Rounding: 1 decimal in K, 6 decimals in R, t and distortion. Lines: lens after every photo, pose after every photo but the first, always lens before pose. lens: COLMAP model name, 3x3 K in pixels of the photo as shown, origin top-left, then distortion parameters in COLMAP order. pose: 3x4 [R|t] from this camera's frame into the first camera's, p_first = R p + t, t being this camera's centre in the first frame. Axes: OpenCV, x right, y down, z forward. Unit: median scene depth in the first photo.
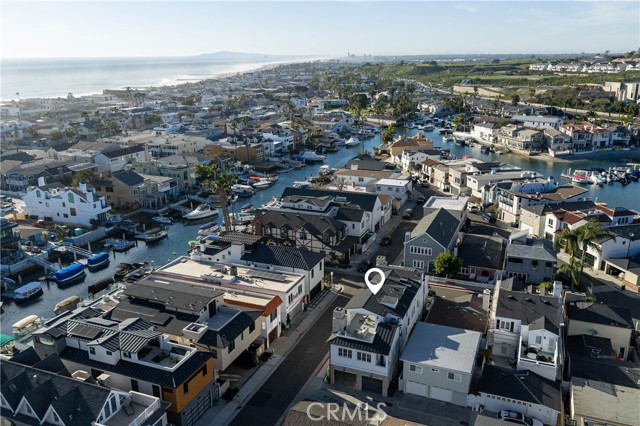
lens RADIAL K [[527.5, 0, 320.0], [0, 527.5, 213.0], [0, 0, 1]] dist [0.010094, -0.009489]
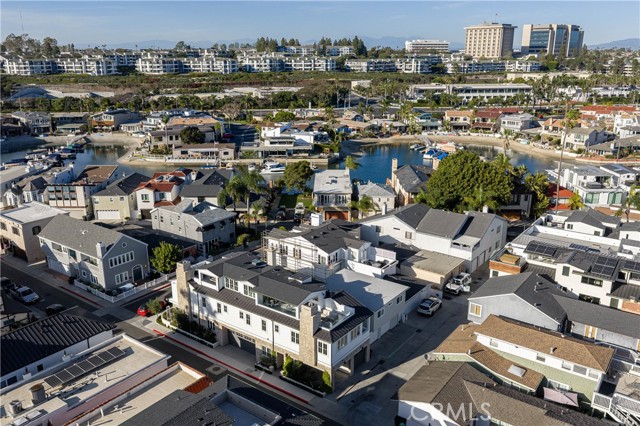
lens RADIAL K [[527.5, 0, 320.0], [0, 527.5, 213.0], [0, 0, 1]] dist [0.010094, -0.009489]
pose [[0.253968, -0.274388, 0.927476, -0.534033], [0.277343, 0.939308, 0.201944, -0.085190], [-0.926597, 0.205941, 0.314653, 0.559883]]
